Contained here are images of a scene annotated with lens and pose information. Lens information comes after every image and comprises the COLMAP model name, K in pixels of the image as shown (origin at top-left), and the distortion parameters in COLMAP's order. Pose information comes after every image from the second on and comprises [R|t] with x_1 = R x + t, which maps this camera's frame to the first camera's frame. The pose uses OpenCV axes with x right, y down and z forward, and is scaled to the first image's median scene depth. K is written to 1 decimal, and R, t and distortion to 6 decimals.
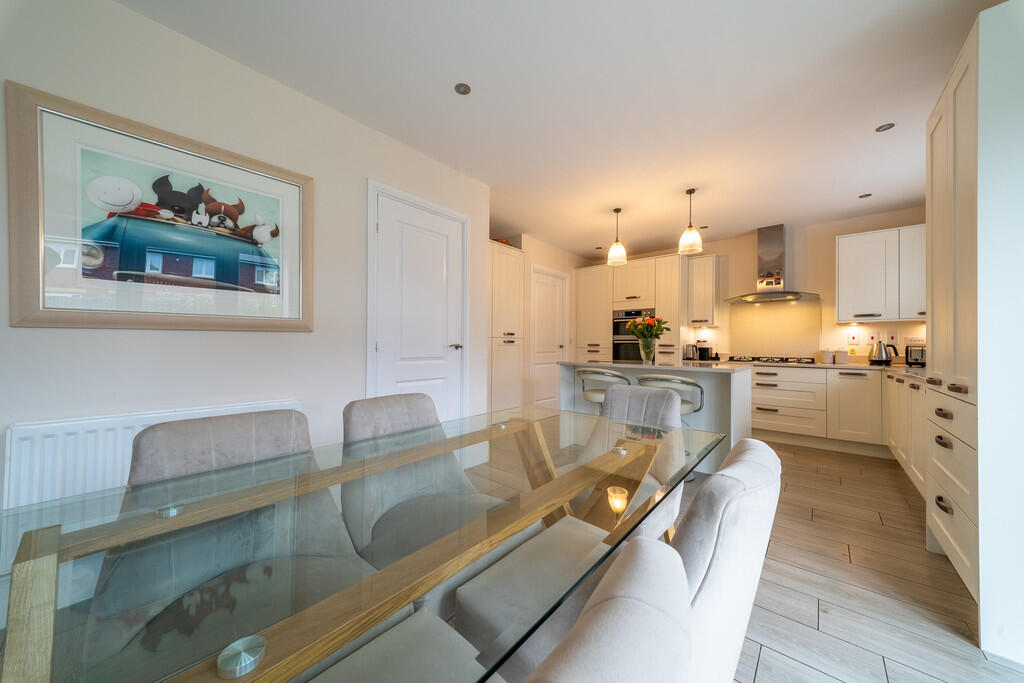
lens RADIAL K [[352.5, 0, 511.6], [0, 352.5, 341.7], [0, 0, 1]] dist [0.000296, 0.000034]
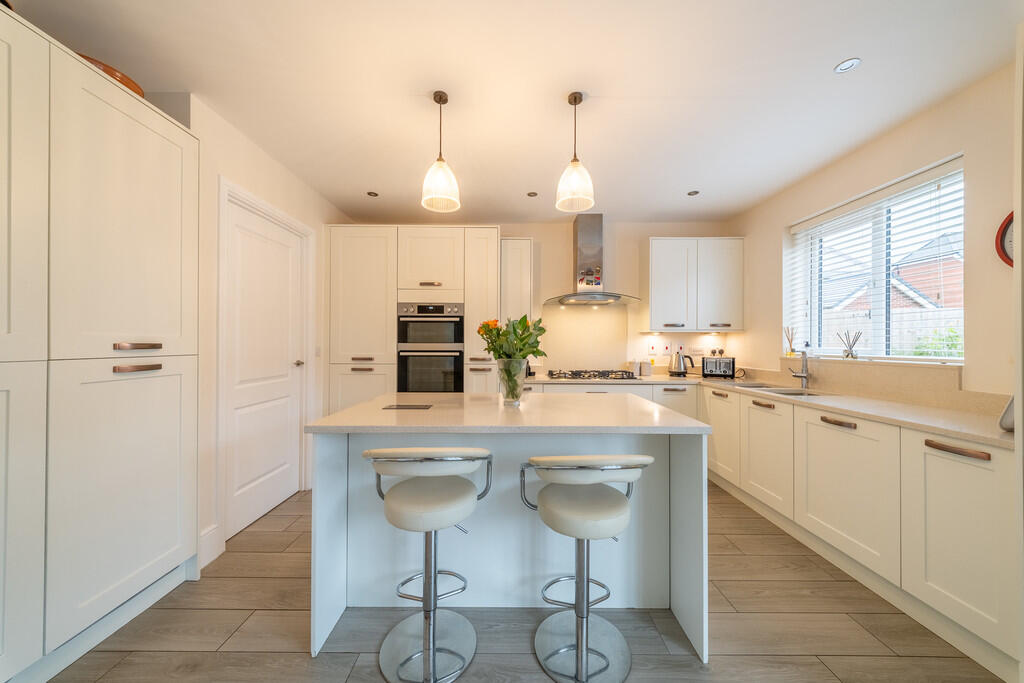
lens RADIAL K [[352.5, 0, 511.6], [0, 352.5, 341.7], [0, 0, 1]] dist [0.000296, 0.000034]
pose [[0.756620, -0.001983, 0.653852, 0.045027], [-0.003647, 0.999967, 0.007253, -0.030680], [-0.653845, -0.007873, 0.756587, 0.491339]]
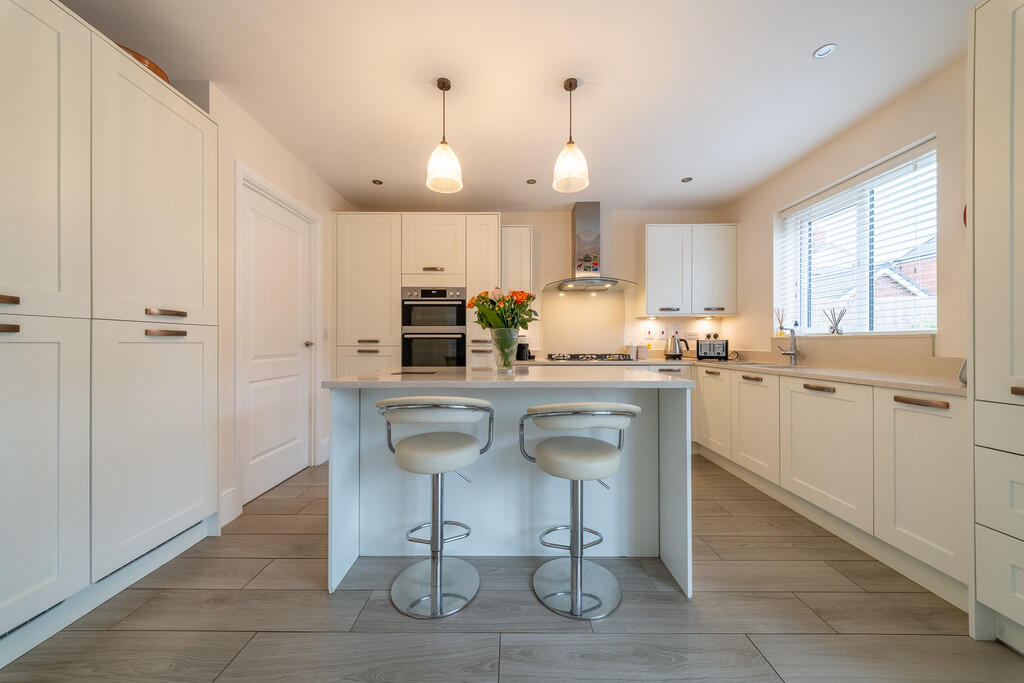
lens RADIAL K [[354.1, 0, 512.0], [0, 354.1, 341.5], [0, 0, 1]] dist [0.001138, -0.000112]
pose [[0.758017, -0.005811, 0.652209, 0.026025], [0.000271, 0.999963, 0.008593, 0.005751], [-0.652235, -0.006337, 0.757991, 0.466720]]
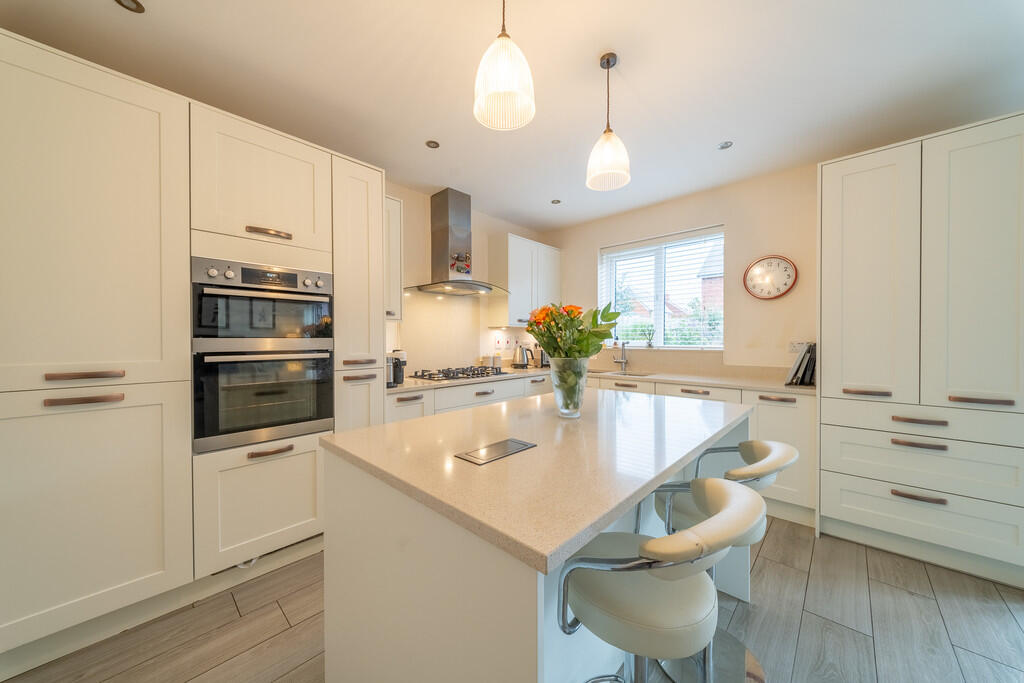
lens RADIAL K [[352.5, 0, 511.6], [0, 352.5, 341.7], [0, 0, 1]] dist [0.000296, 0.000034]
pose [[0.041849, -0.015435, 0.999005, -0.004631], [-0.007962, 0.999844, 0.015781, -0.026030], [-0.999092, -0.008614, 0.041720, 0.860745]]
